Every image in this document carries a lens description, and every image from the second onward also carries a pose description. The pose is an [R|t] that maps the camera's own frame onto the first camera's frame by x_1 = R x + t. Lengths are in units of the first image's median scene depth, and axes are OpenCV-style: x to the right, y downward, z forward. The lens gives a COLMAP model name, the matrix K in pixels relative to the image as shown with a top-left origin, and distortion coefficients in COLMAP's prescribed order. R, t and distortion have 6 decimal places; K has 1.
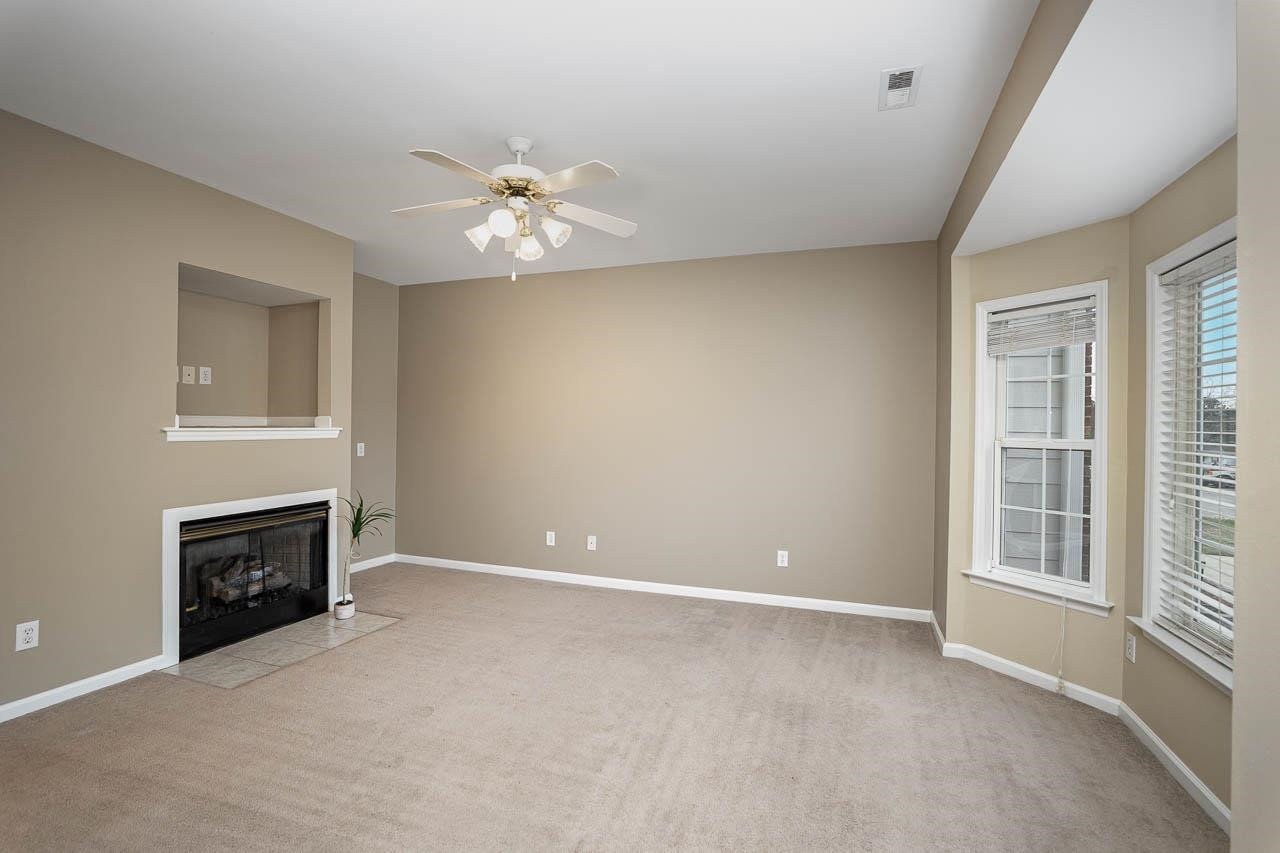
lens RADIAL K [[586.5, 0, 645.3], [0, 586.5, 424.7], [0, 0, 1]] dist [-0.034389, 0.011112]
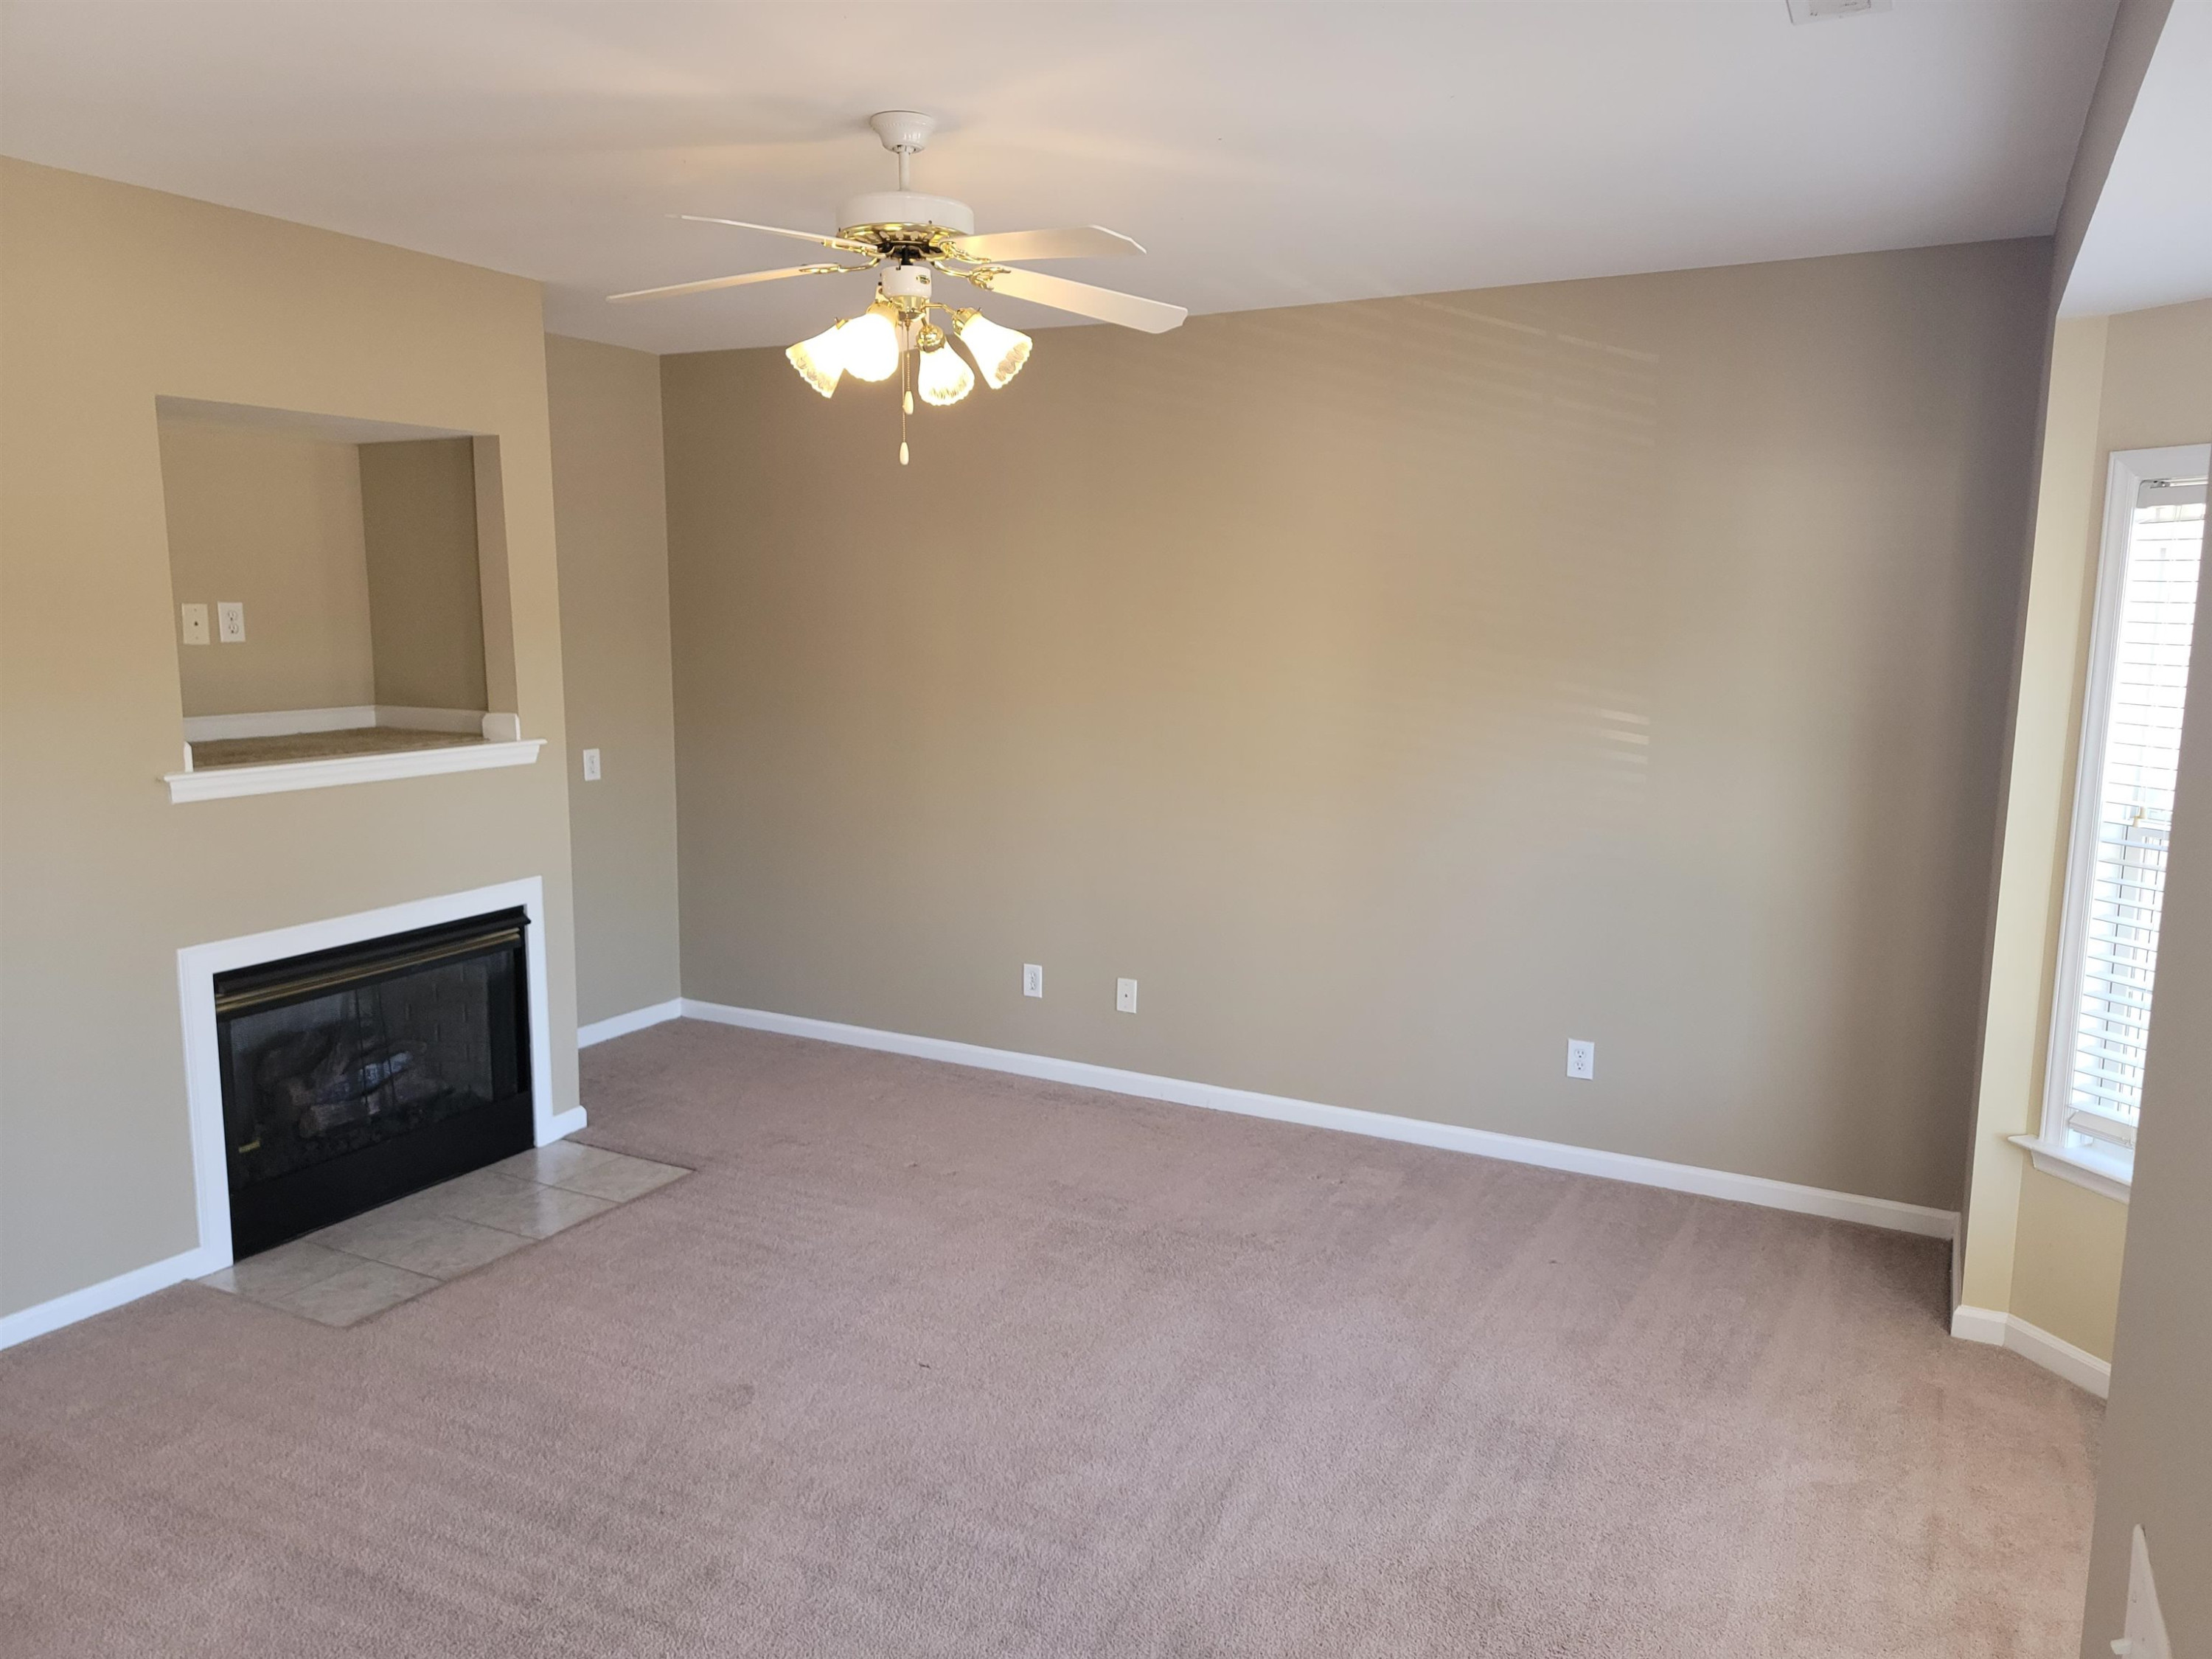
lens RADIAL K [[1547.2, 0, 1126.8], [0, 1547.2, 833.8], [0, 0, 1]] dist [0.074376, -0.056452]
pose [[0.991543, 0.019746, -0.128270, 0.076205], [-0.000240, 0.988635, 0.150338, -0.124774], [0.129781, -0.149035, 0.980278, -0.122975]]
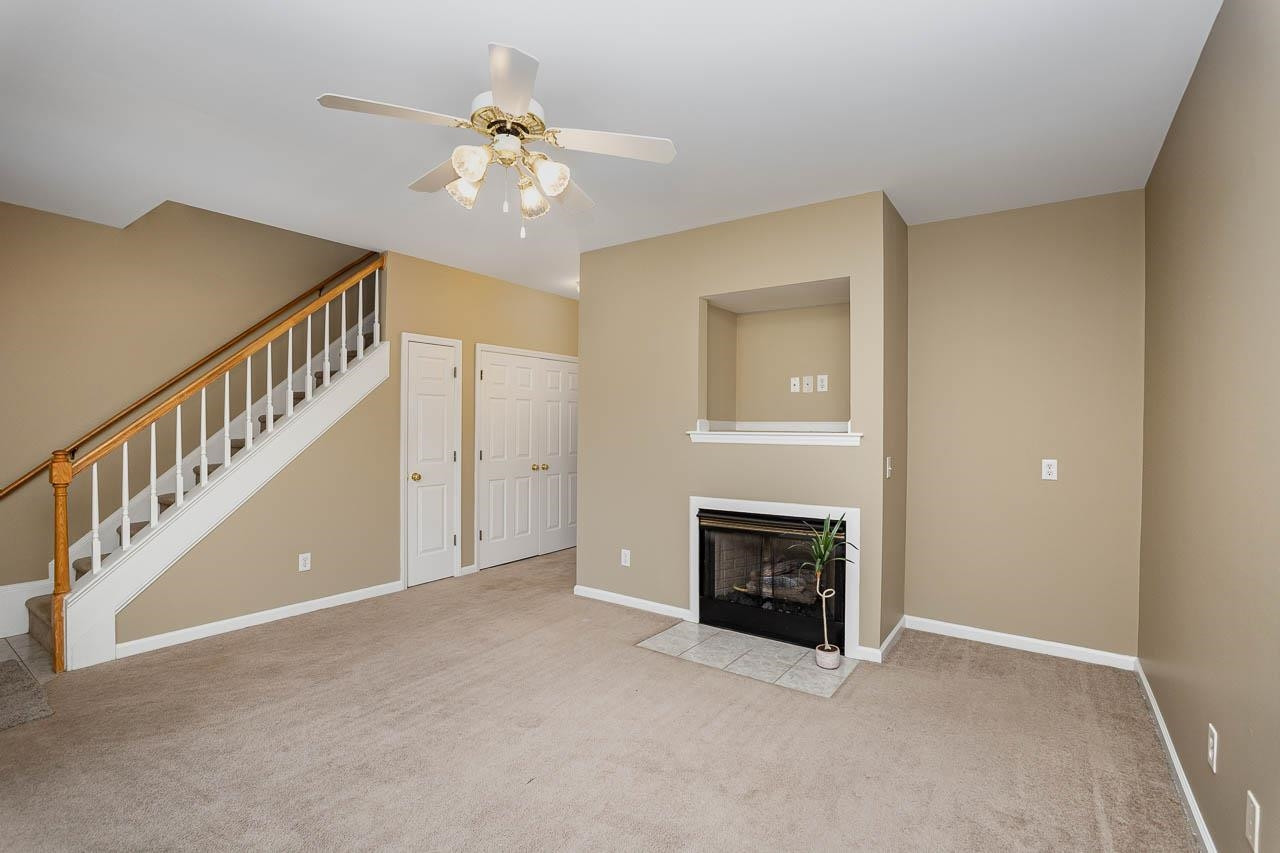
lens RADIAL K [[586.5, 0, 639.2], [0, 586.5, 424.9], [0, 0, 1]] dist [-0.034389, 0.011112]
pose [[-0.268917, -0.016897, -0.963015, 0.400792], [-0.007865, 0.999851, -0.015347, 0.011009], [0.963131, 0.003447, -0.269010, 1.133890]]
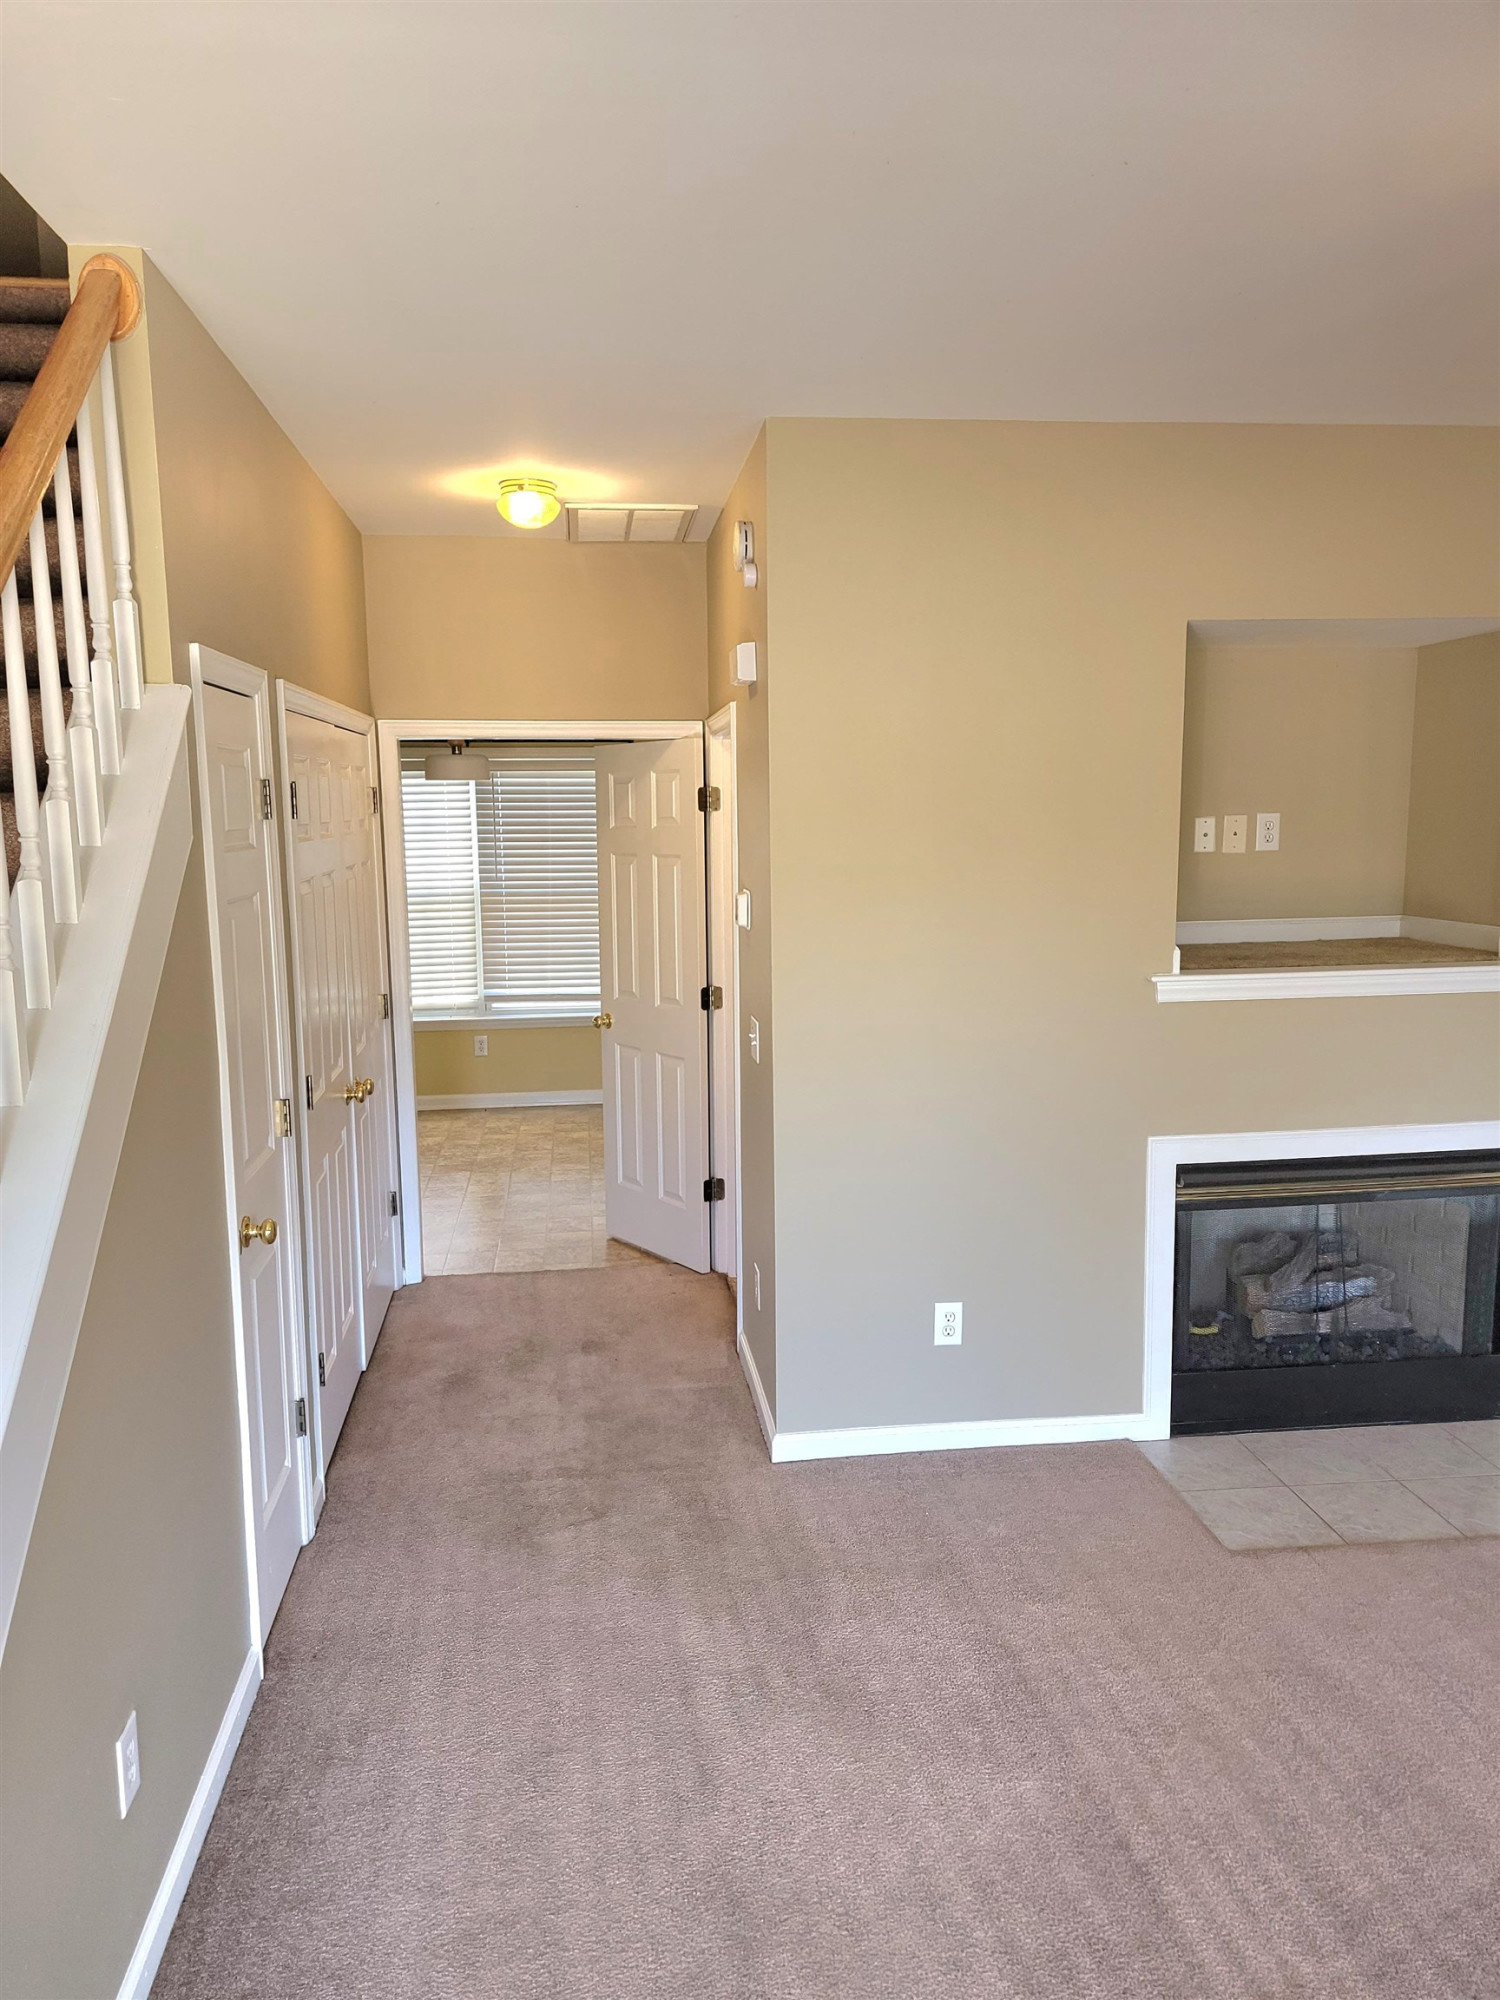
lens RADIAL K [[1398.9, 0, 739.9], [0, 1398.9, 998.0], [0, 0, 1]] dist [0.074376, -0.056452]
pose [[0.453153, 0.106935, -0.884996, 0.068073], [0.018988, 0.991396, 0.129514, -0.126347], [0.891231, -0.075494, 0.447223, 0.130536]]
